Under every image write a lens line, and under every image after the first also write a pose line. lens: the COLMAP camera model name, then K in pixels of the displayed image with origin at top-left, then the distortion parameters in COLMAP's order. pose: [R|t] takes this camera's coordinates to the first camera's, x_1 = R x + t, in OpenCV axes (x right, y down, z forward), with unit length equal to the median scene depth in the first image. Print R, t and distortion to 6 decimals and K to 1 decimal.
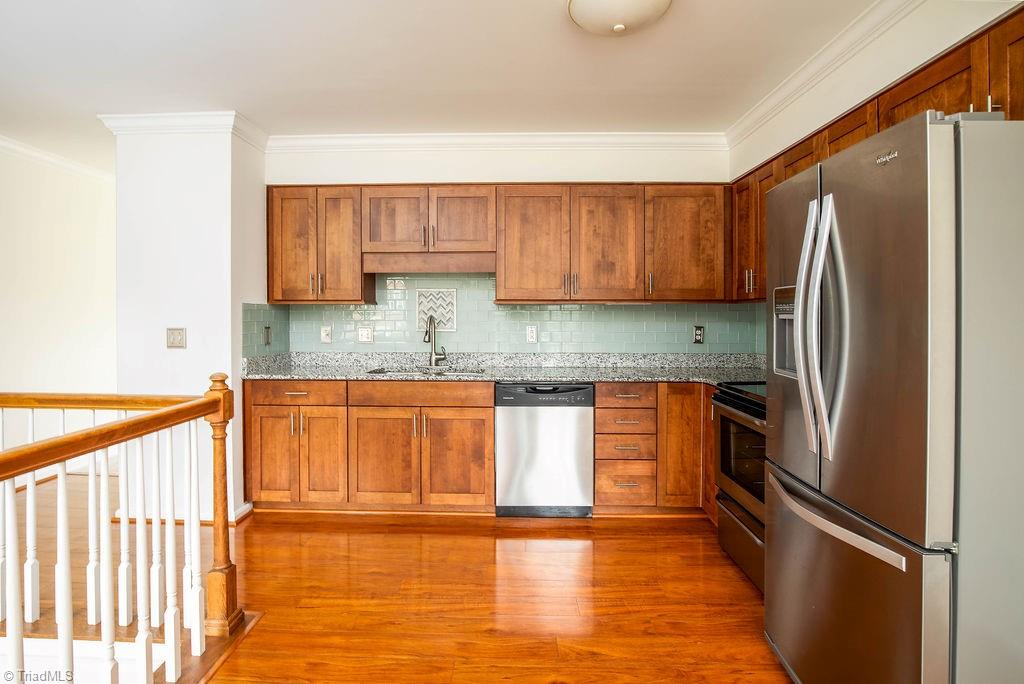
lens RADIAL K [[505.2, 0, 507.8], [0, 505.2, 326.8], [0, 0, 1]] dist [-0.016618, 0.001512]
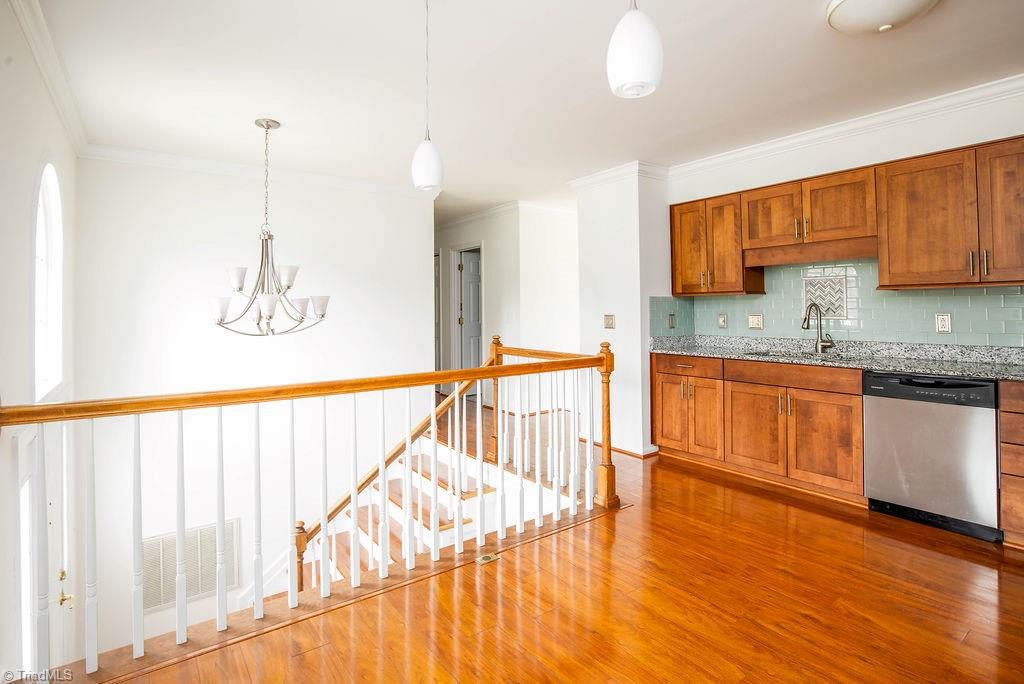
lens RADIAL K [[505.2, 0, 507.8], [0, 505.2, 326.8], [0, 0, 1]] dist [-0.016618, 0.001512]
pose [[0.618451, 0.019553, -0.785580, 0.297348], [-0.004910, 0.999767, 0.021018, 0.007607], [0.785808, -0.009141, 0.618403, -0.140858]]
